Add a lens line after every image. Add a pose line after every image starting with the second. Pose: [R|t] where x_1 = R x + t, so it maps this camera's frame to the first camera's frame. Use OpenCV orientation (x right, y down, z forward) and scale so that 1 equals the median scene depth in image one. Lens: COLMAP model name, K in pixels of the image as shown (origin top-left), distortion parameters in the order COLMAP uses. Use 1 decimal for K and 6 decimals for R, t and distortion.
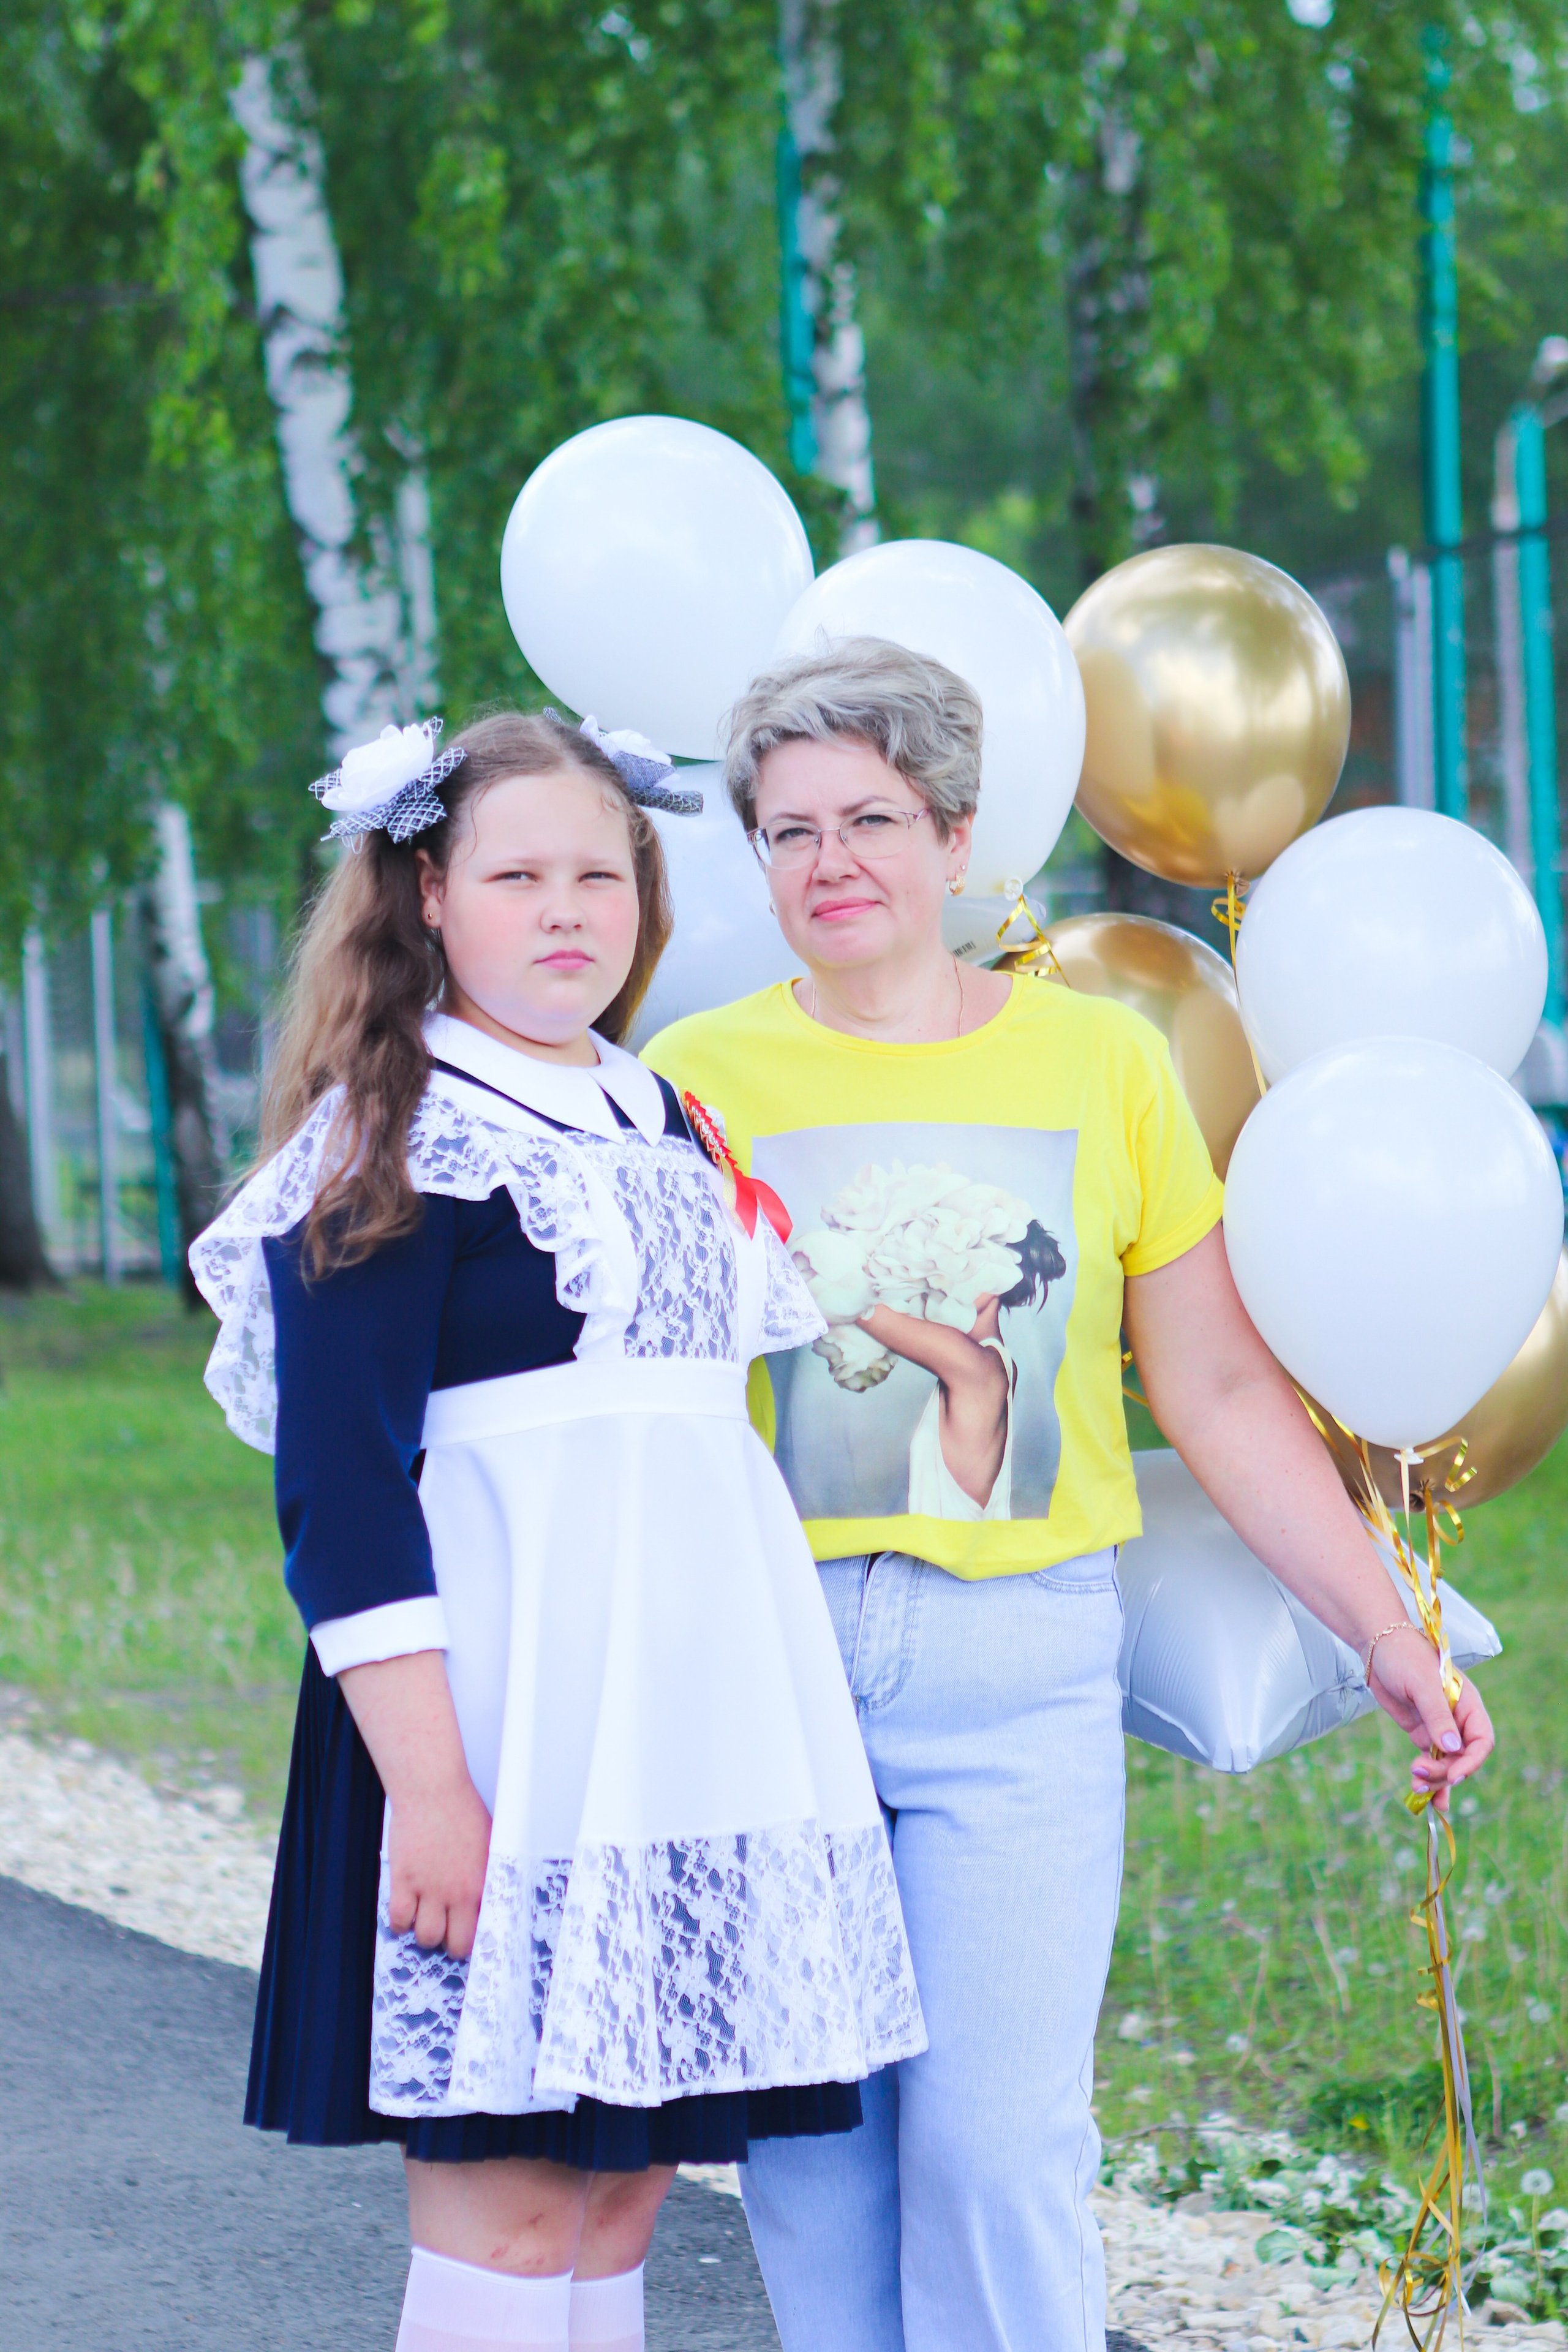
lens RADIAL K [[7389.3, 0, 776.1], [0, 7389.3, 1177.8], [0, 0, 1]] dist [0.175259, -0.152498]
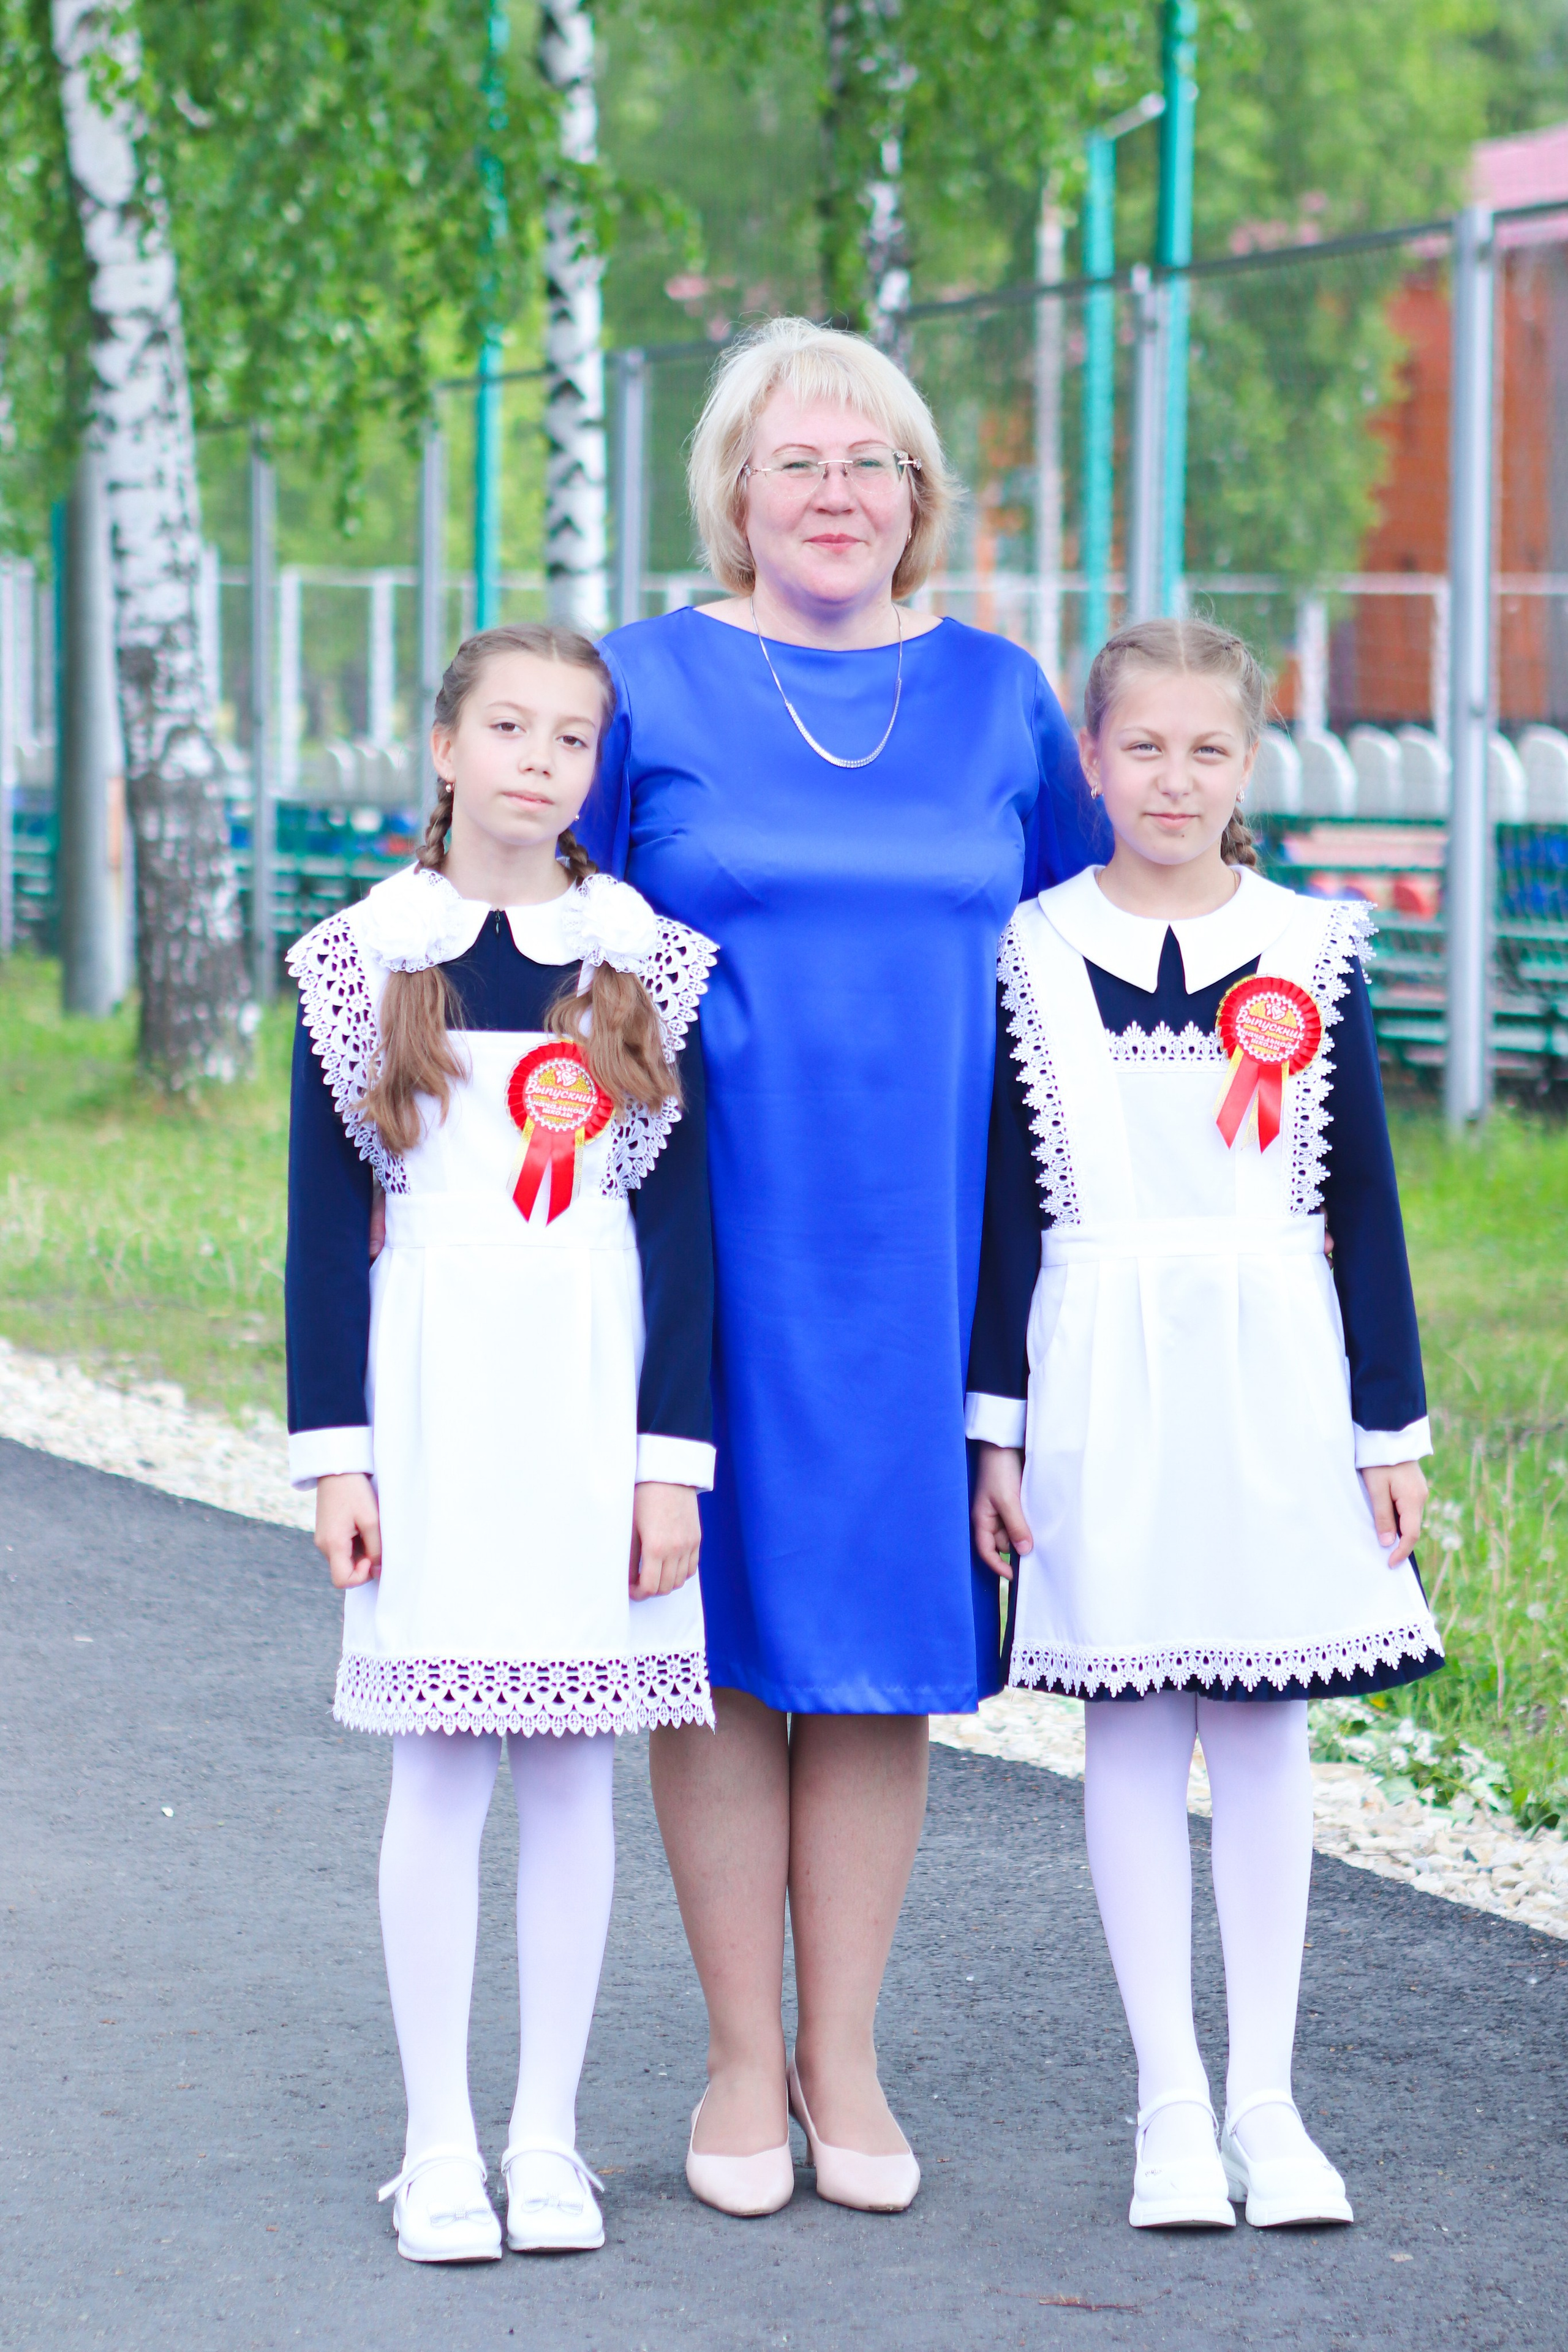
lens RADIAL K [[7463.9, 0, 776.8], [0, 7463.9, 1176.1], [0, 0, 1]] dist [0.252923, -0.226622]
pose [[0.995547, 0.043352, 0.083707, -0.102965], [-0.046573, 0.998232, 0.036919, 0.011964], [-0.081959, -0.040653, 0.995806, -0.093358]]
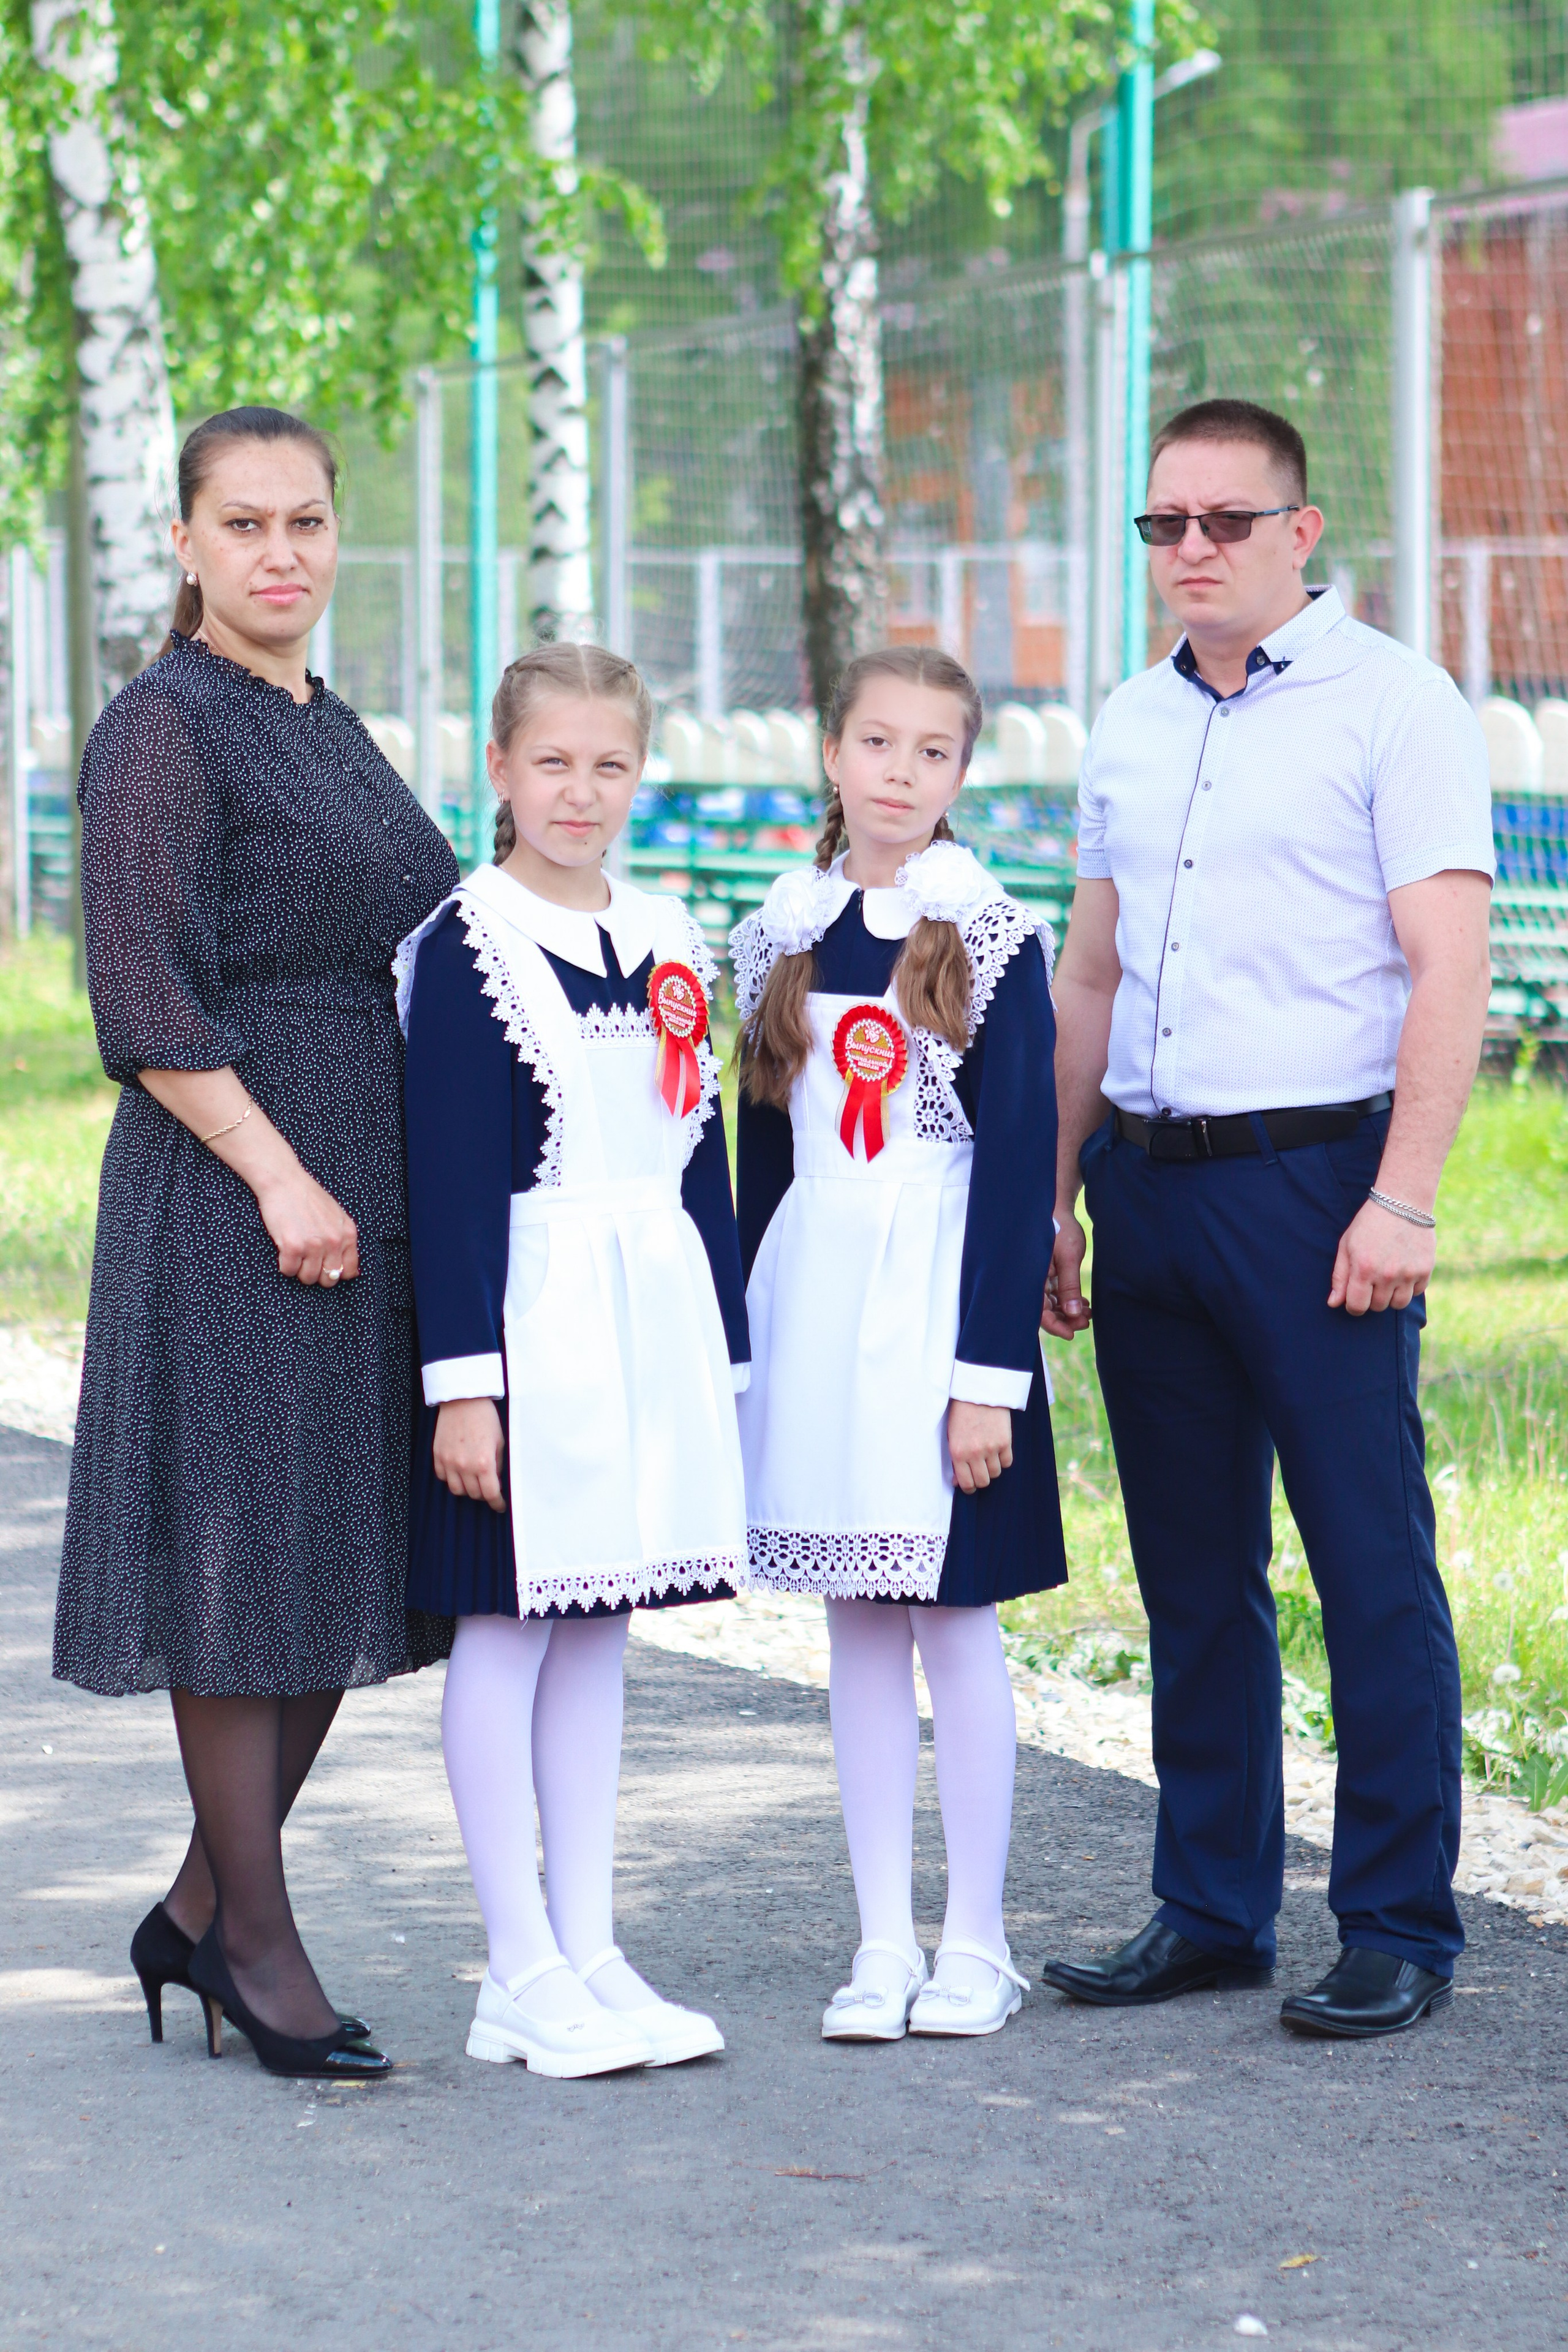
lens RADIAL K [[7493.2, 0, 779.5], [0, 7493.2, 1178.8], [0, 0, 1]] dist [0.229108, 0.122137]
pose [[0.996758, 0.031876, 0.073880, -0.077528], [-0.035039, 0.998506, 0.041920, 0.008116], [-0.072433, -0.044373, 0.996386, -0.157920]]
